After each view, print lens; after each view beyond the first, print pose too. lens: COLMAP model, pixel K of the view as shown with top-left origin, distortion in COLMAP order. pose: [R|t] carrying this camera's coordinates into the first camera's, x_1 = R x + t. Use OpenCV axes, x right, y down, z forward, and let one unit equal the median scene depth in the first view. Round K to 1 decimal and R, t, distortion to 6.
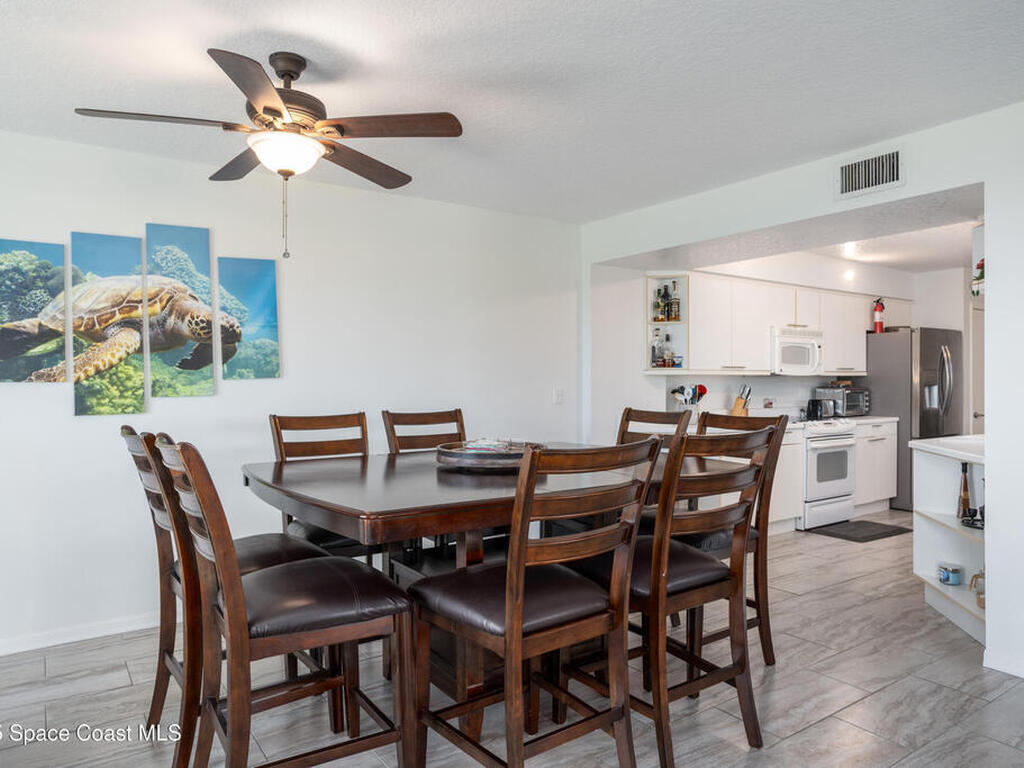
lens RADIAL K [[682.7, 0, 512.0], [0, 682.7, 384.0], [0, 0, 1]] dist [0.001054, 0.001348]
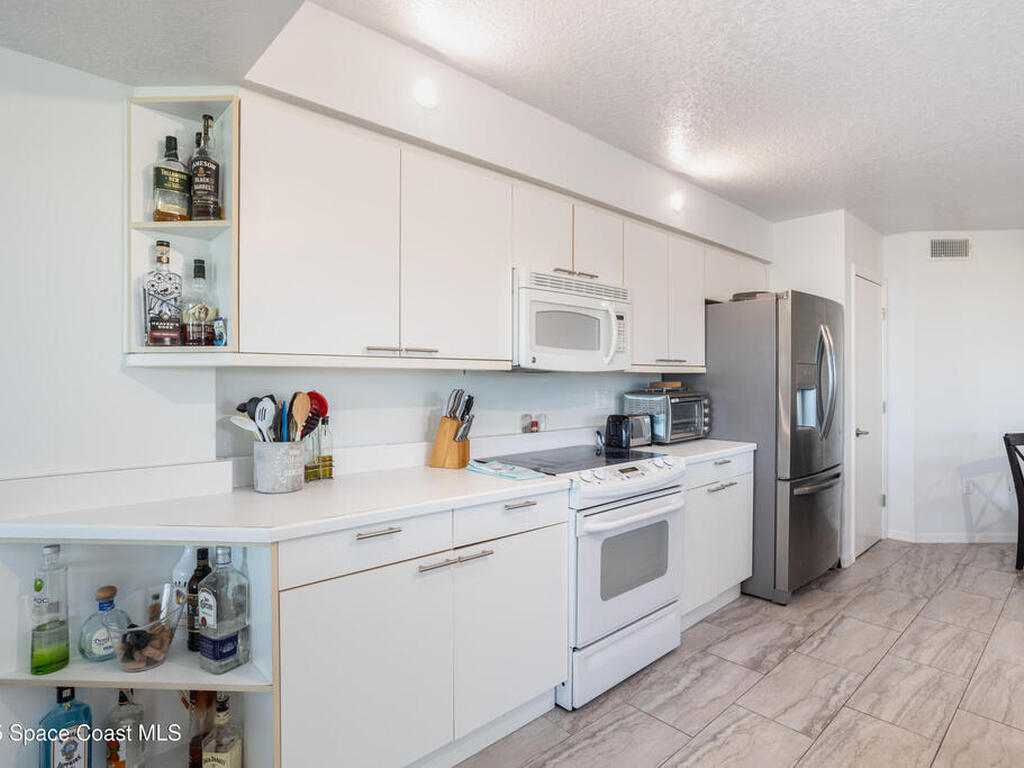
lens RADIAL K [[556.3, 0, 501.5], [0, 556.3, 381.8], [0, 0, 1]] dist [-0.003675, -0.000194]
pose [[0.992746, -0.000621, 0.120226, 0.358342], [0.000718, 0.999999, -0.000767, -0.004863], [-0.120225, 0.000848, 0.992746, 0.680541]]
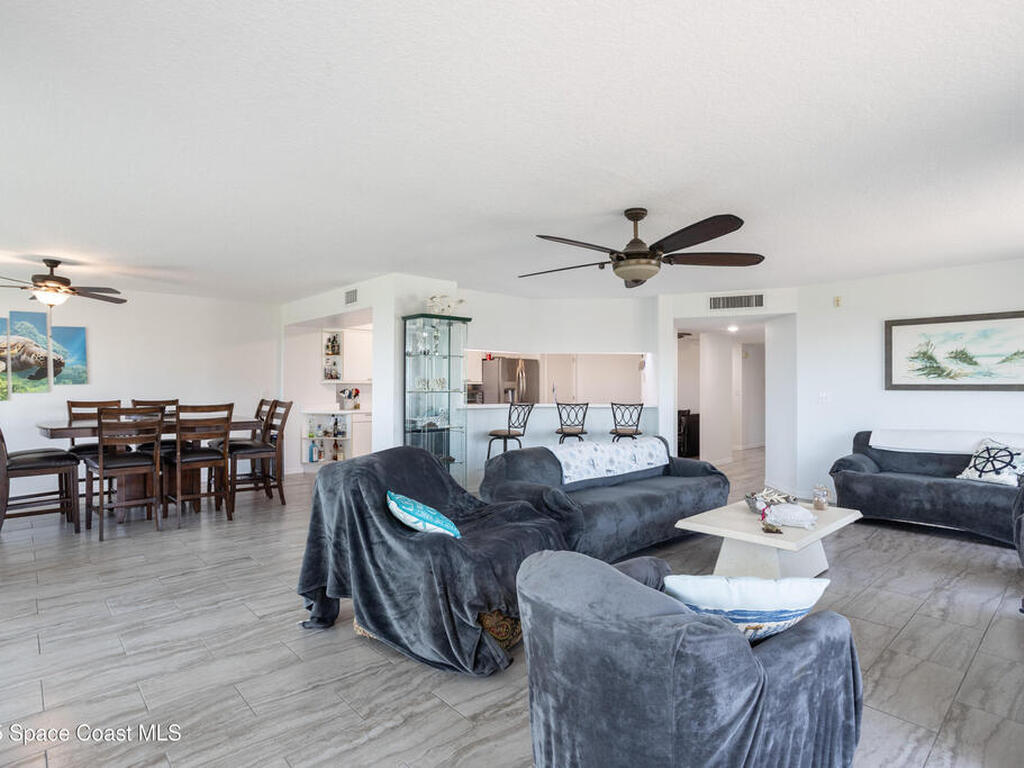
lens RADIAL K [[563.6, 0, 512.0], [0, 563.6, 384.0], [0, 0, 1]] dist [-0.041935, 0.039023]
pose [[0.992231, 0.005674, 0.124279, 0.525022], [-0.004613, 0.999950, -0.008823, -0.000162], [-0.124323, 0.008181, 0.992208, -0.603059]]
